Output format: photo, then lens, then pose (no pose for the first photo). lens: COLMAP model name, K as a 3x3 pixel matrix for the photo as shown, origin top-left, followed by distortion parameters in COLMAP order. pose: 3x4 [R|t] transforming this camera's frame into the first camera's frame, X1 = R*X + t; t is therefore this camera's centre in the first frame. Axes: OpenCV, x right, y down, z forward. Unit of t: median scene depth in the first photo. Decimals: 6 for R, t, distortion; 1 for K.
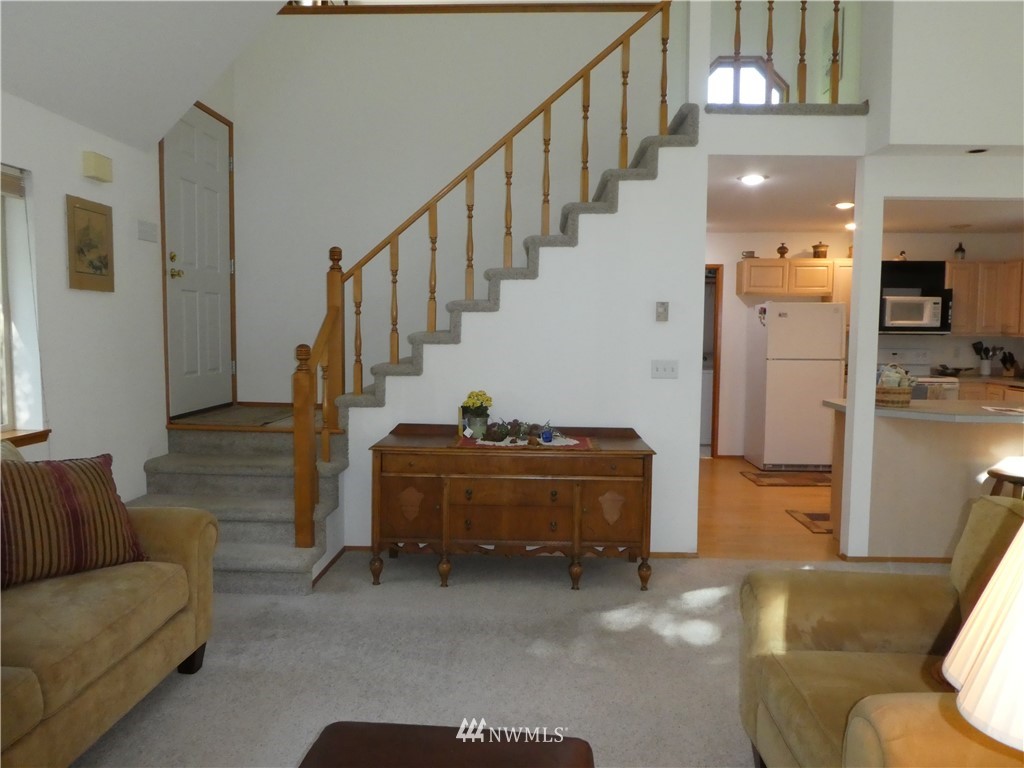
lens RADIAL K [[739.4, 0, 515.4], [0, 739.4, 388.5], [0, 0, 1]] dist [-0.034707, 0.004899]
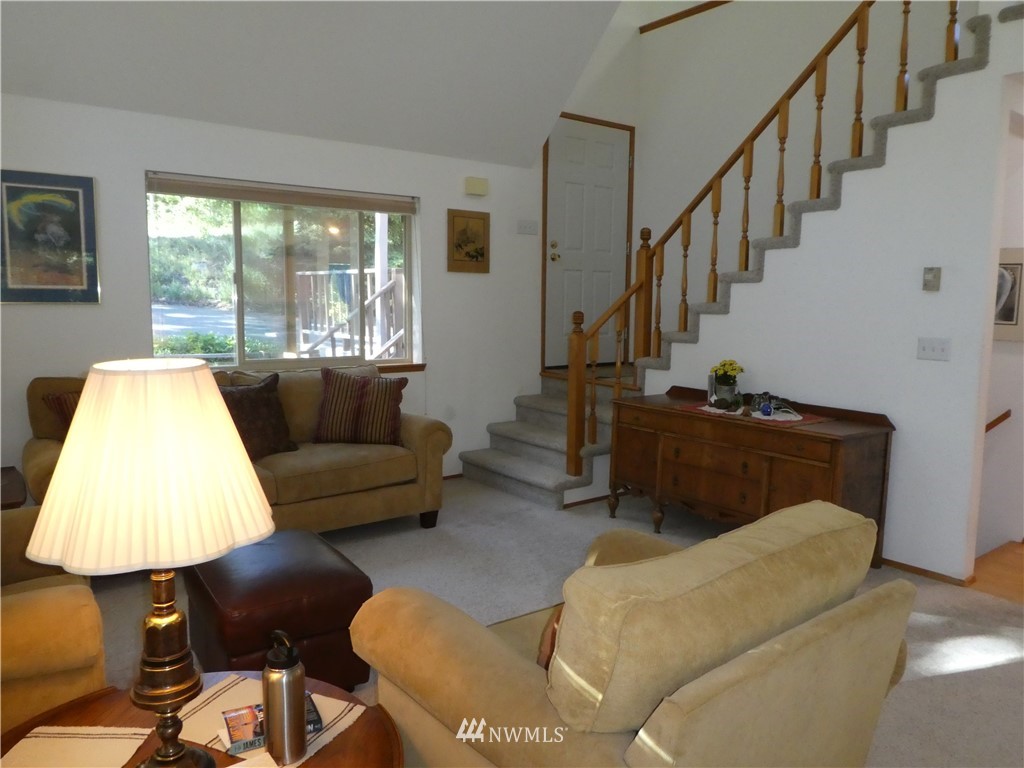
lens RADIAL K [[736.3, 0, 512.0], [0, 736.3, 384.0], [0, 0, 1]] dist [-0.035702, 0.003081]
pose [[0.632354, 0.086391, -0.769847, 0.593042], [-0.067502, 0.996127, 0.056337, -0.000816], [0.771733, 0.016341, 0.635737, 0.129939]]
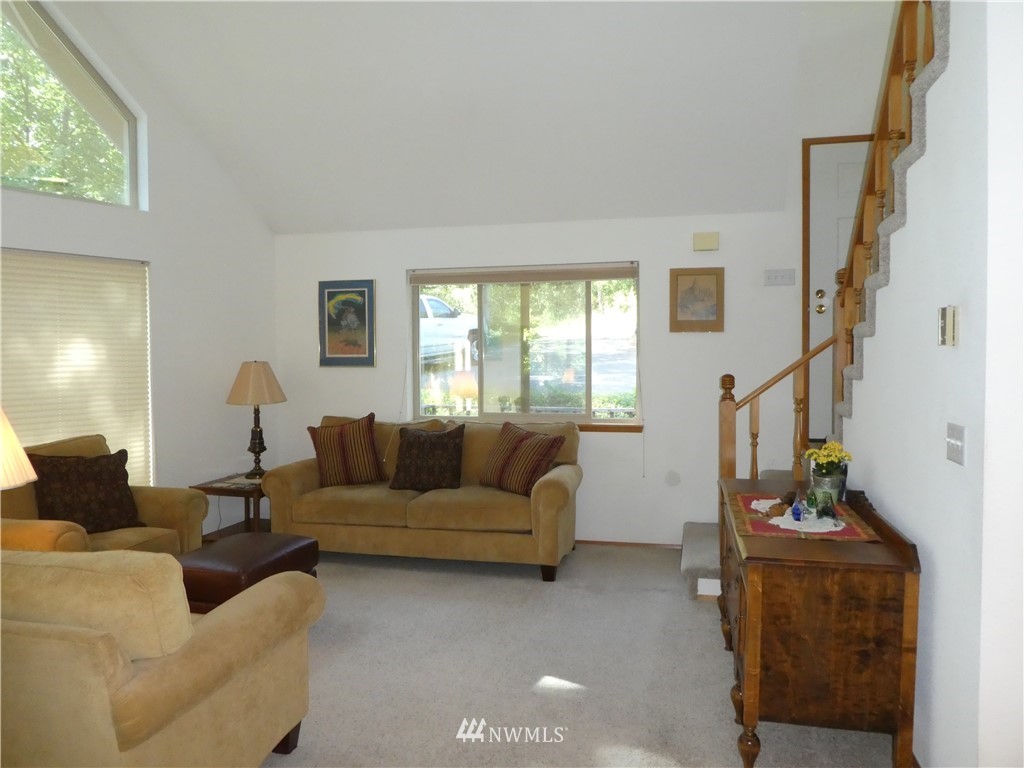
lens RADIAL K [[736.3, 0, 512.0], [0, 736.3, 384.0], [0, 0, 1]] dist [-0.035702, 0.003081]
pose [[-0.207055, 0.032563, -0.977787, 0.808473], [-0.073897, 0.996070, 0.048821, -0.074460], [0.975534, 0.082364, -0.203835, 0.901074]]
